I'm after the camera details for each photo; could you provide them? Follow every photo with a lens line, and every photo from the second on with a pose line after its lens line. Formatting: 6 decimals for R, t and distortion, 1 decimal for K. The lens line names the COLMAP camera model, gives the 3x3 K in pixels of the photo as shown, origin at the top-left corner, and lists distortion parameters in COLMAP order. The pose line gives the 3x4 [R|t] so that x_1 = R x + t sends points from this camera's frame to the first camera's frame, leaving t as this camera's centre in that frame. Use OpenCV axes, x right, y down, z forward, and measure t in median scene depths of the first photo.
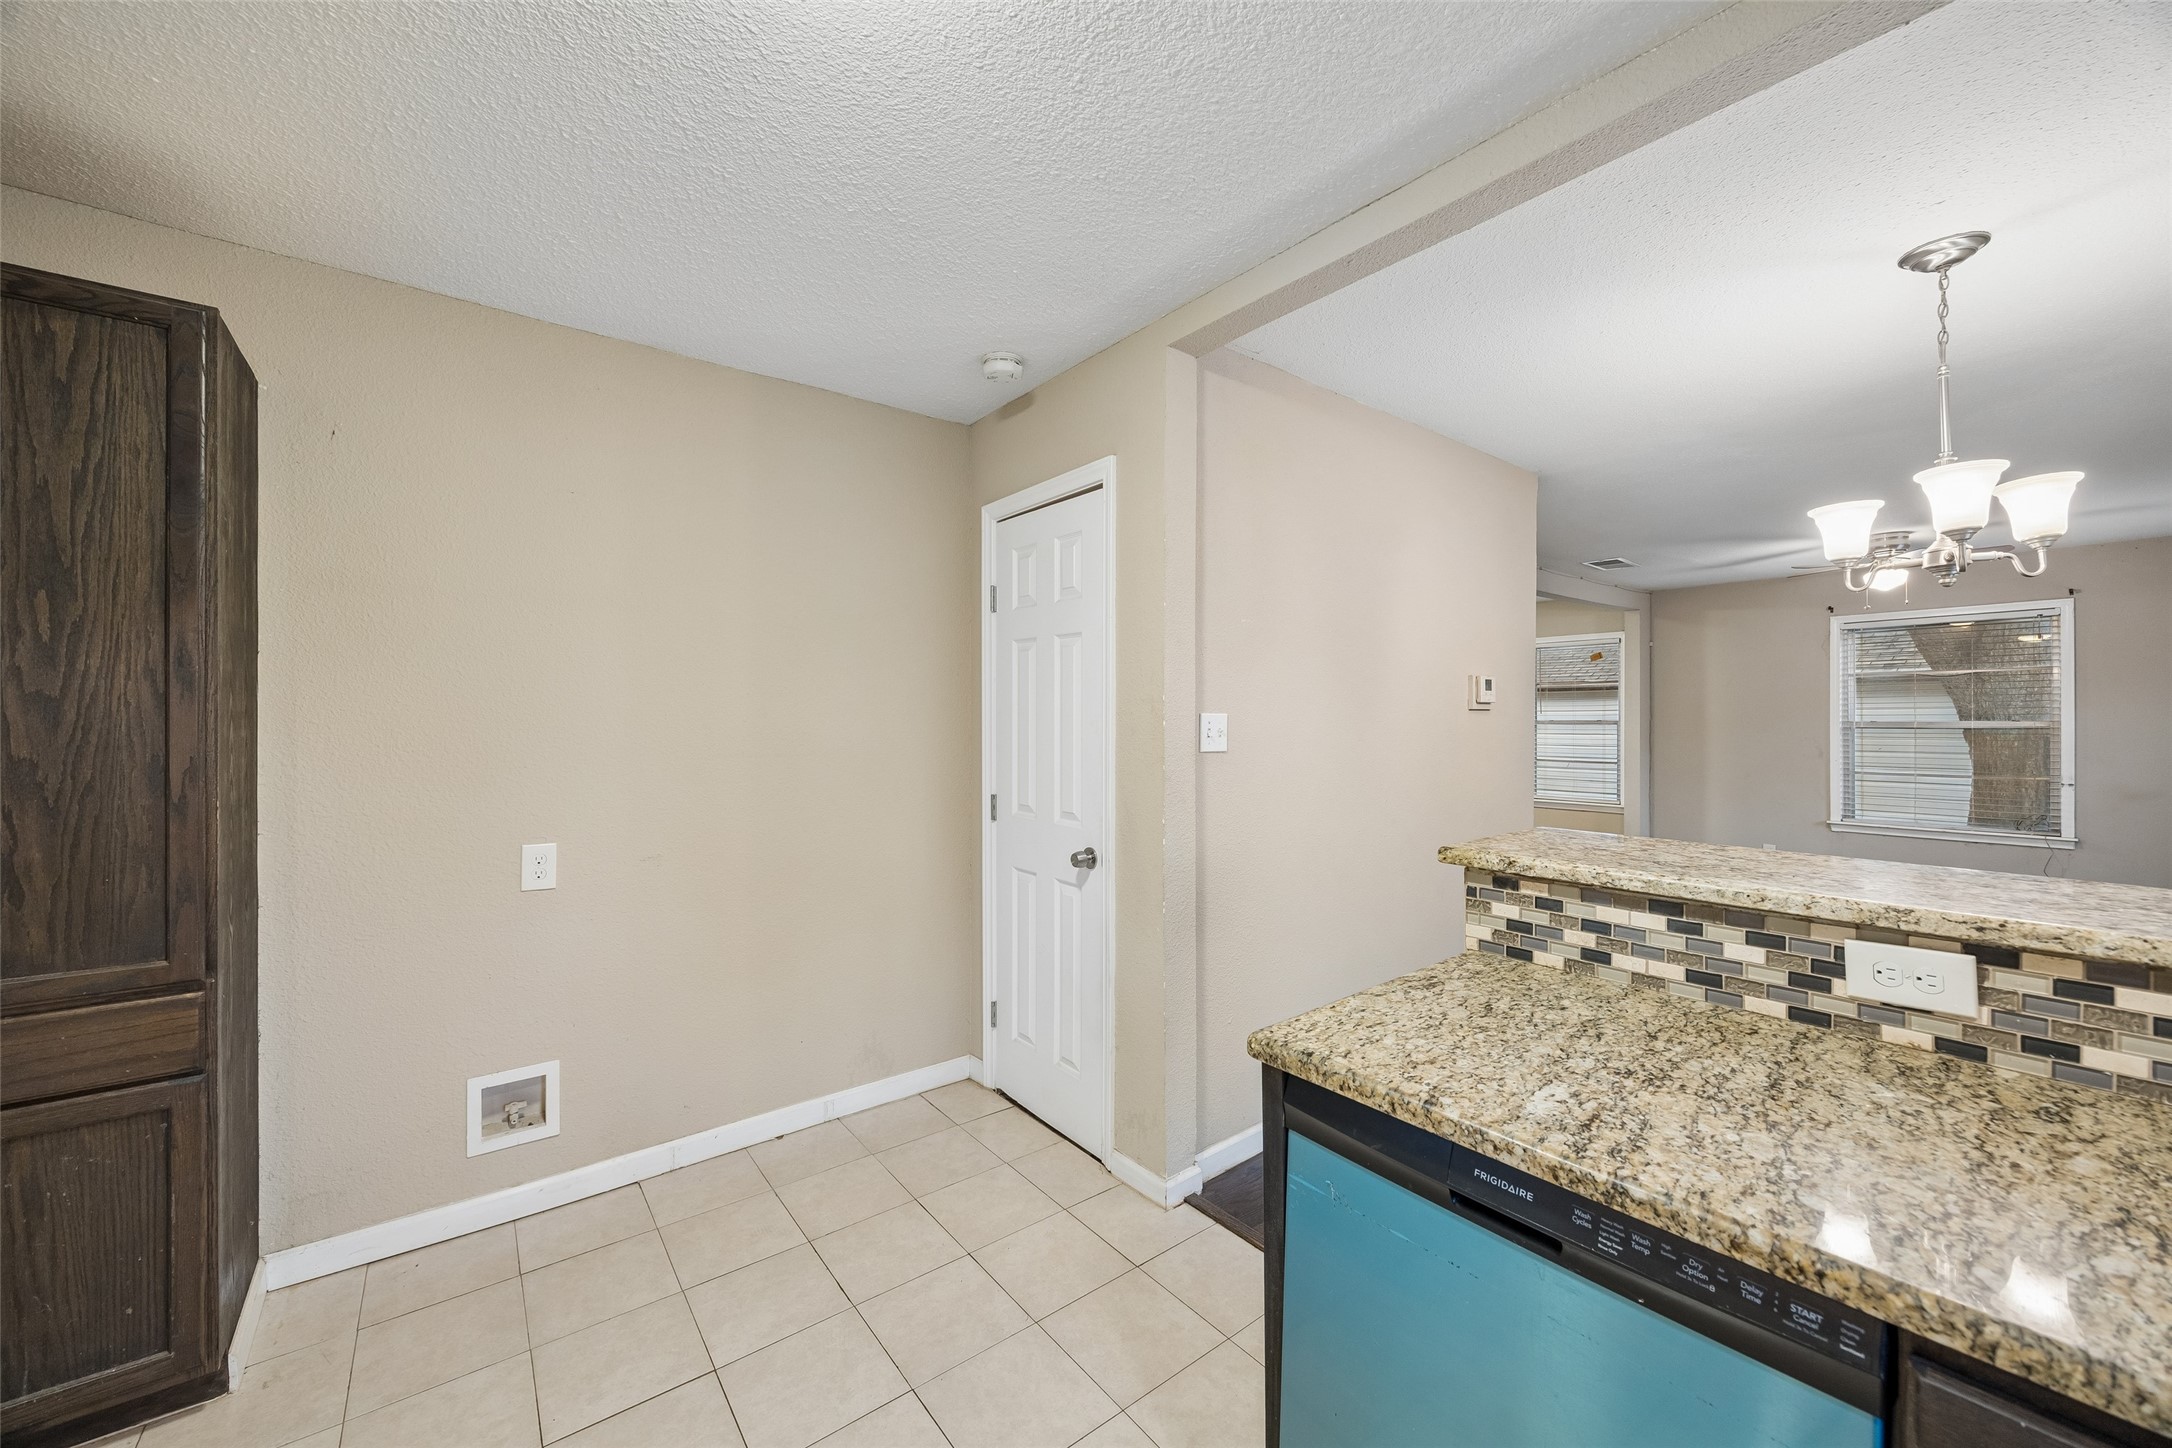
lens RADIAL K [[820.0, 0, 1086.4], [0, 820.0, 717.3], [0, 0, 1]] dist [-0.005638, 0.000878]
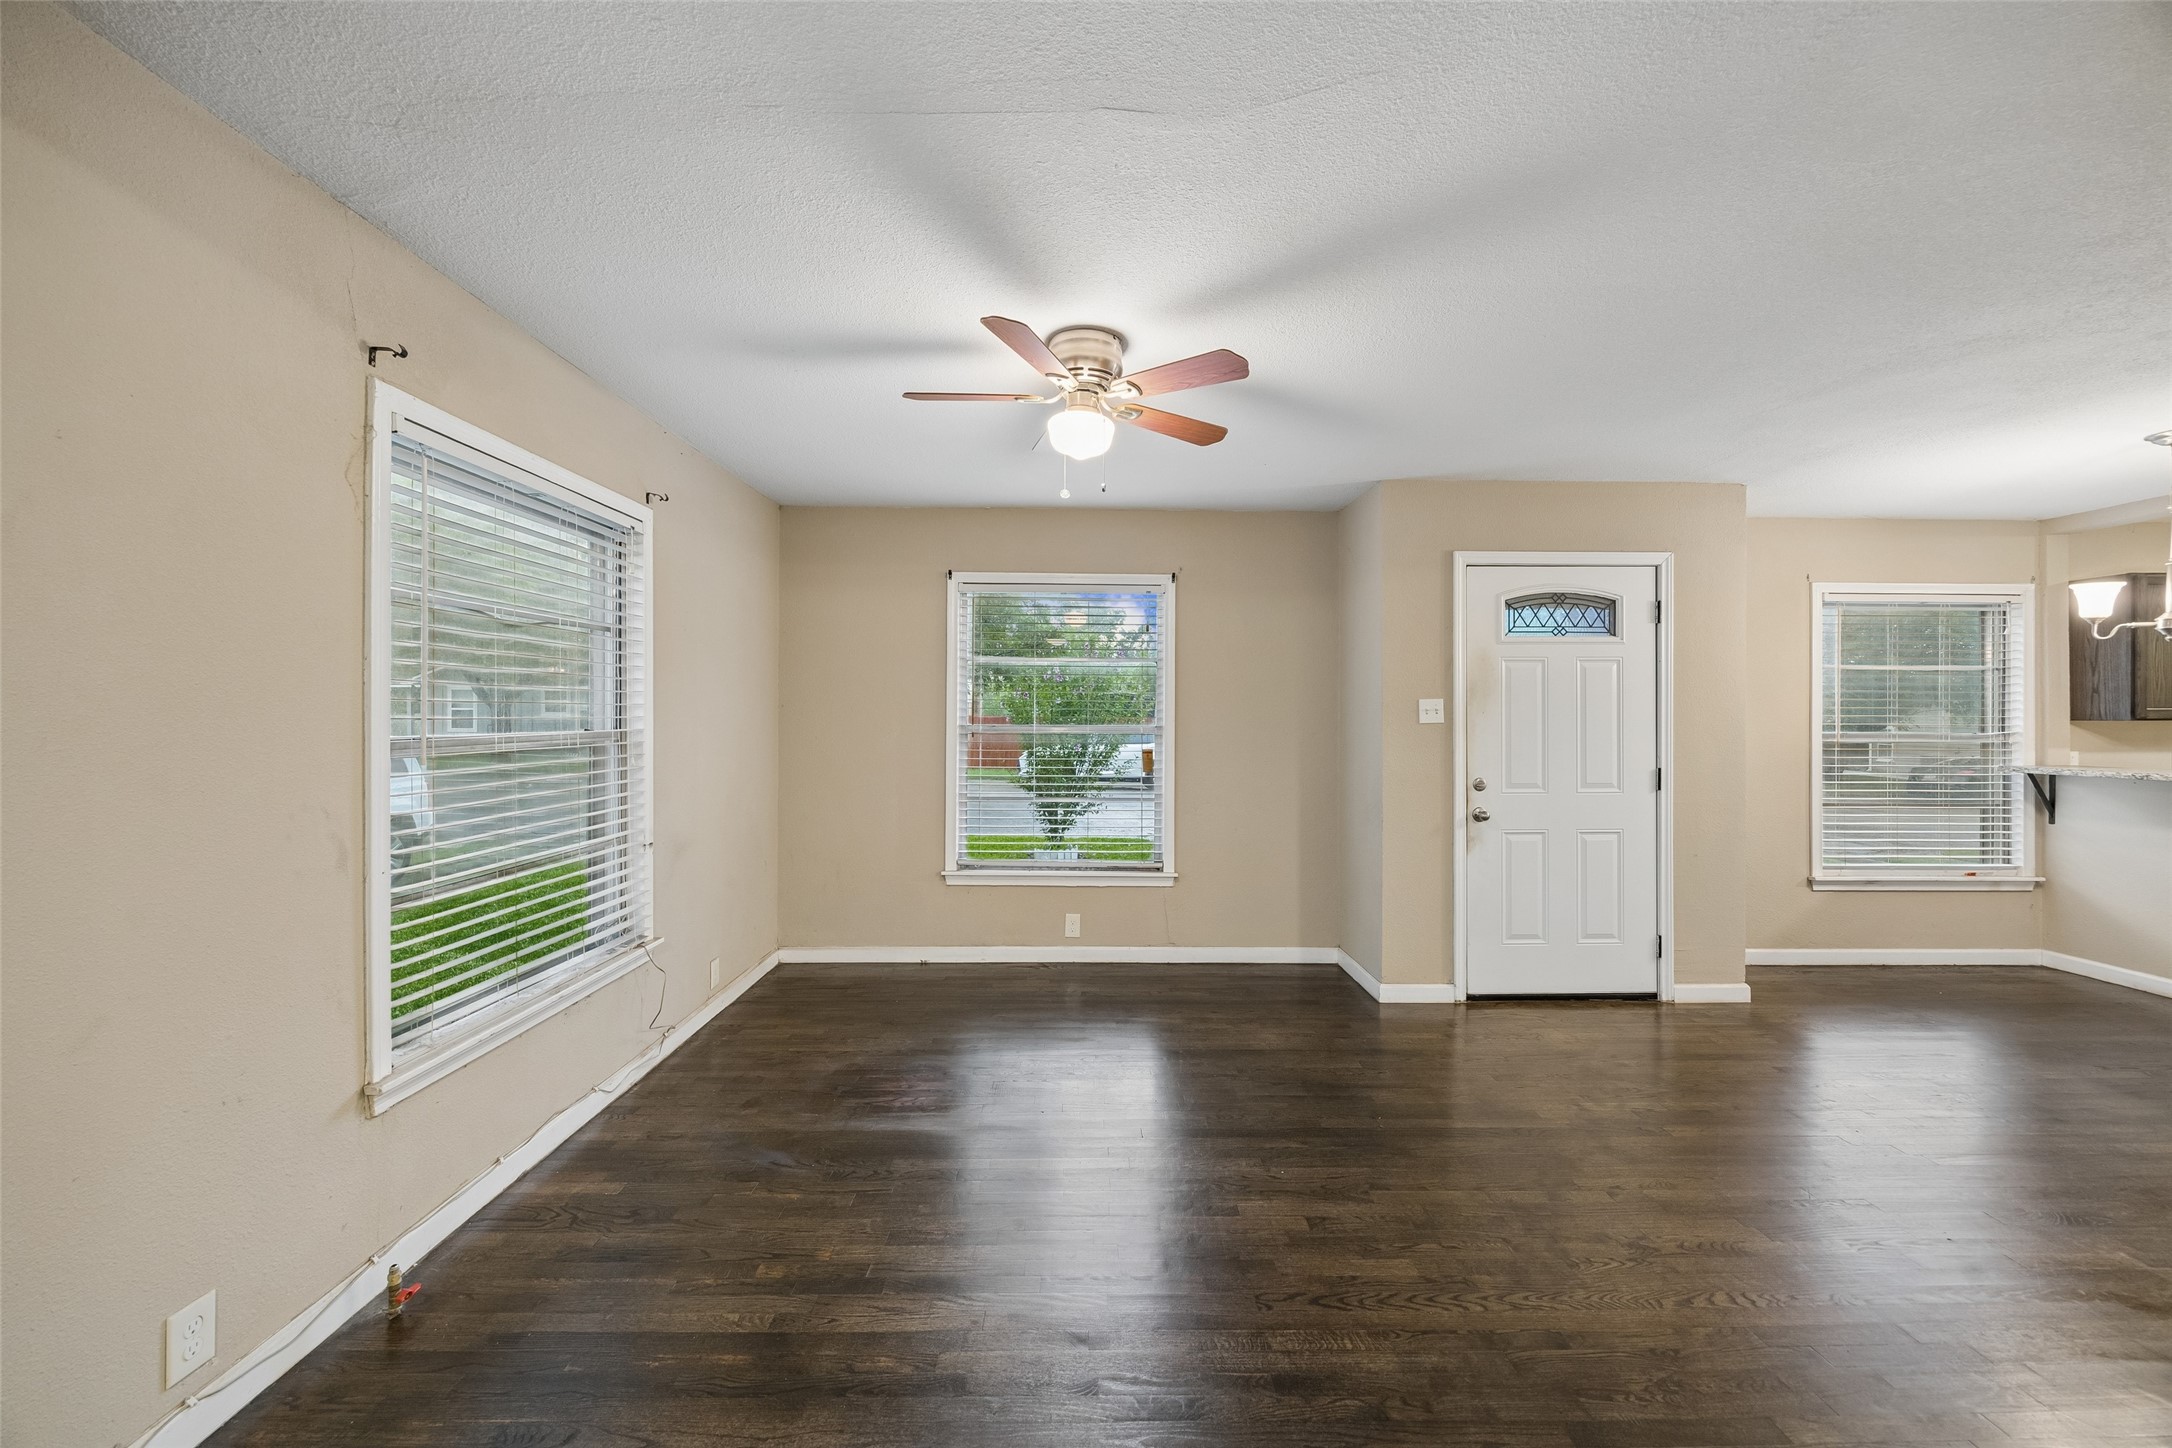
lens RADIAL K [[829.2, 0, 1085.5], [0, 829.2, 718.4], [0, 0, 1]] dist [-0.006221, 0.000995]
pose [[-0.795499, 0.001509, 0.605953, 2.537678], [0.001314, 0.999999, -0.000766, -0.011101], [-0.605953, 0.000187, -0.795500, 5.144165]]
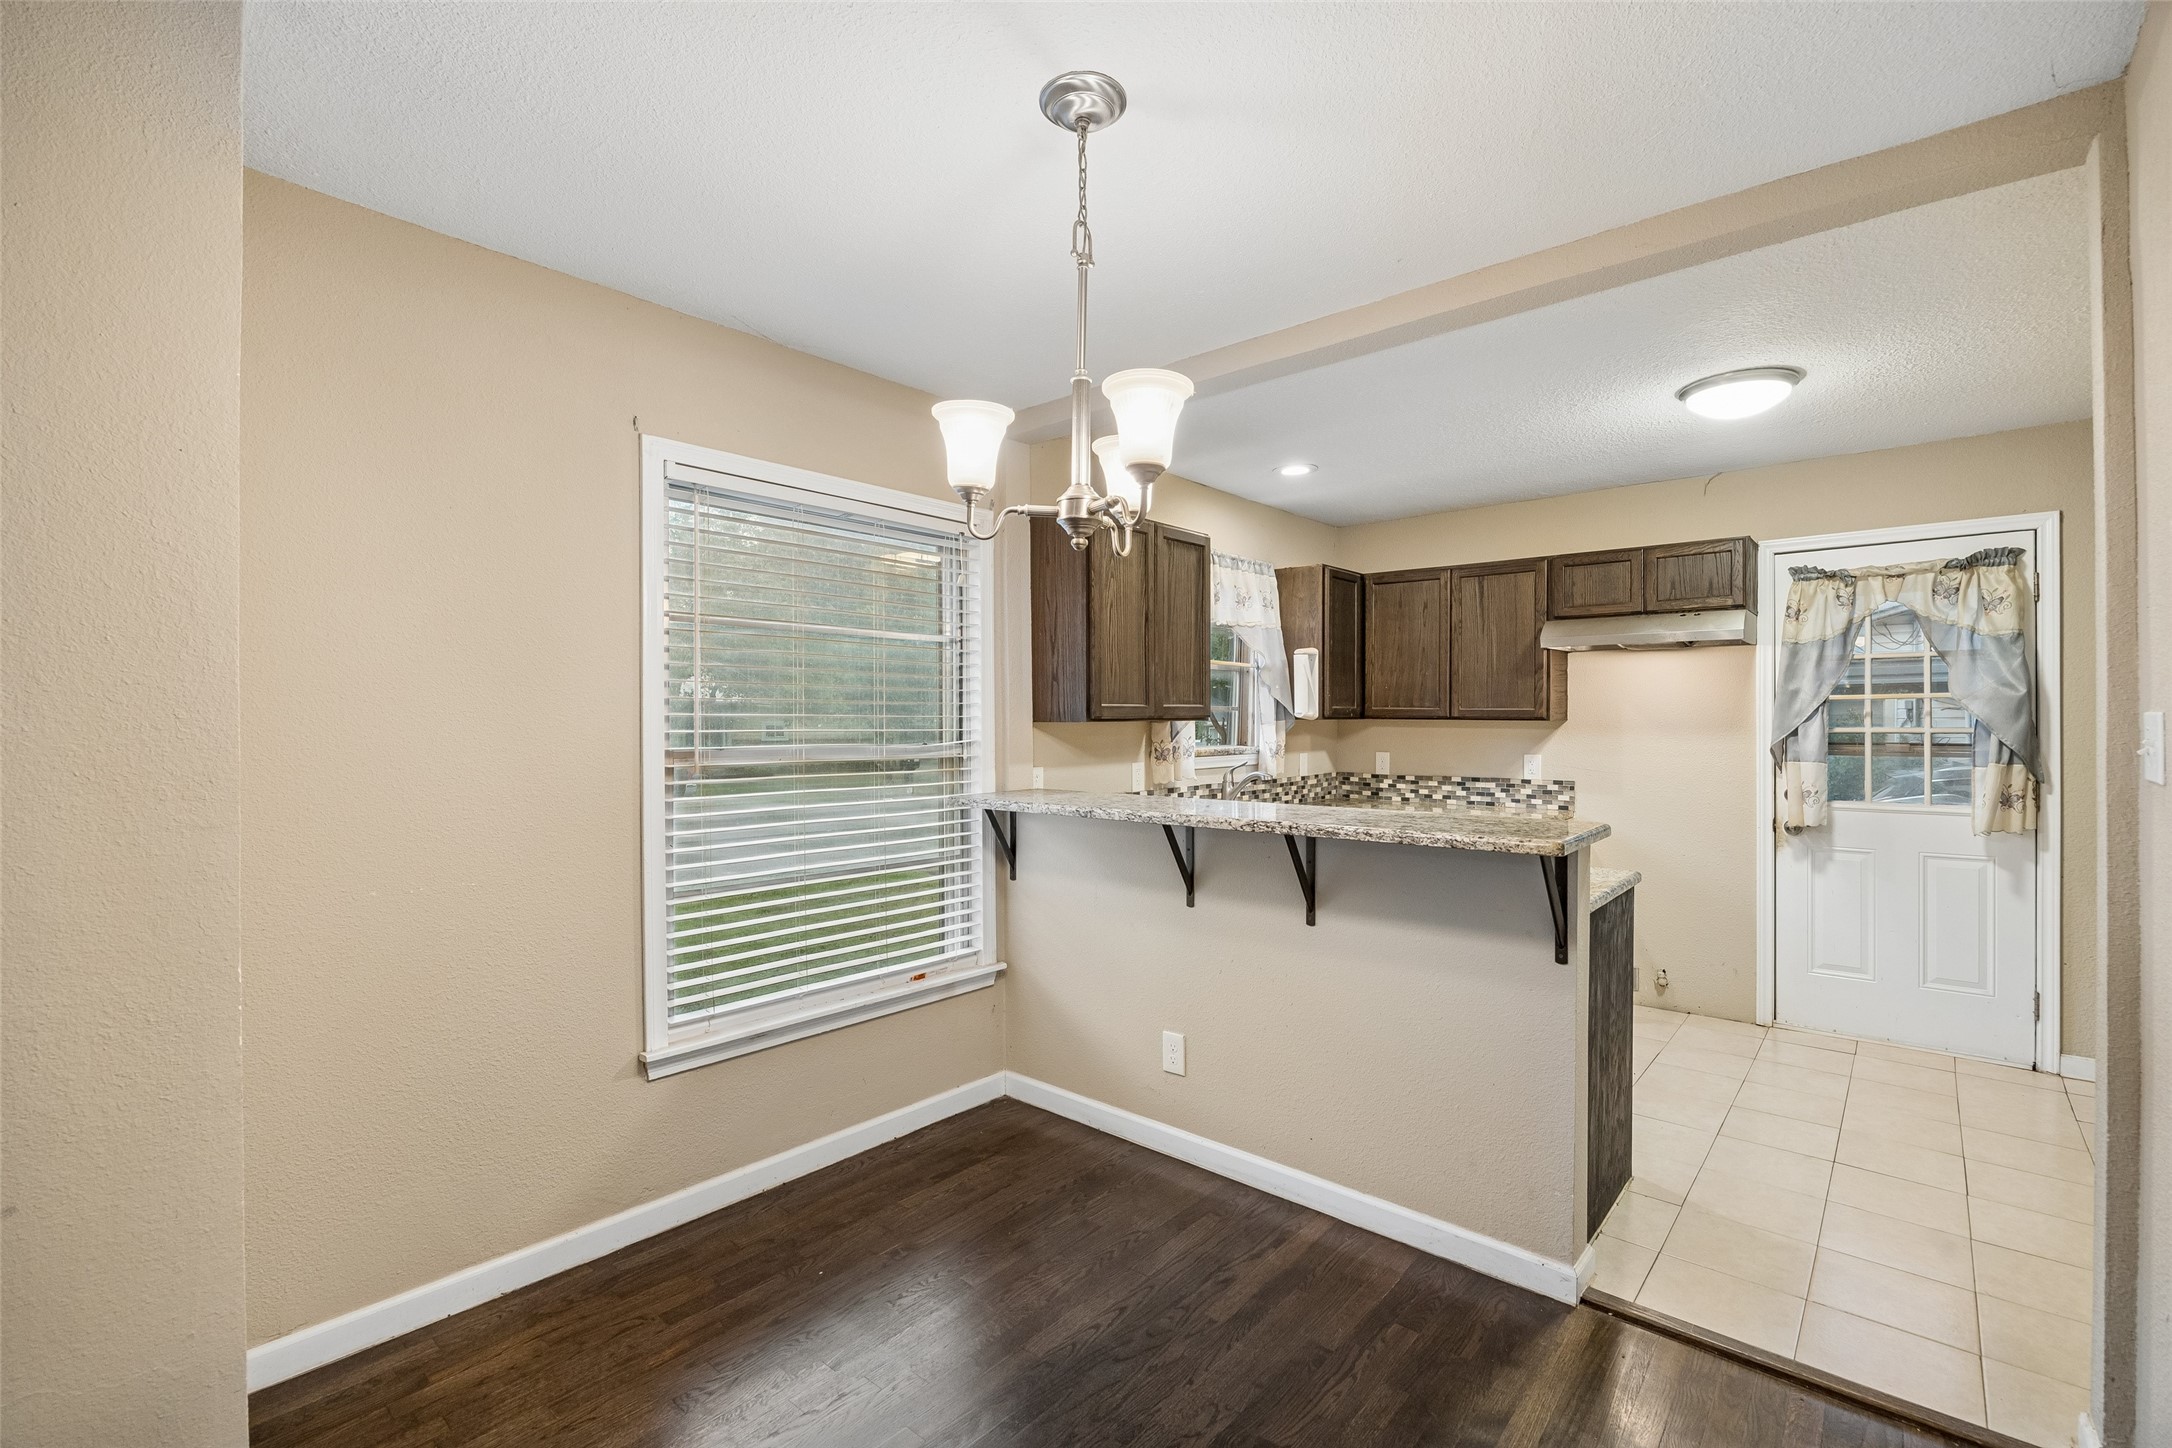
lens RADIAL K [[945.9, 0, 1090.0], [0, 945.9, 727.0], [0, 0, 1]] dist [-0.013500, -0.000020]
pose [[-0.981936, 0.007252, -0.189074, 1.722927], [0.005999, 0.999956, 0.007202, -0.005086], [0.189118, 0.005937, -0.981936, 2.637026]]
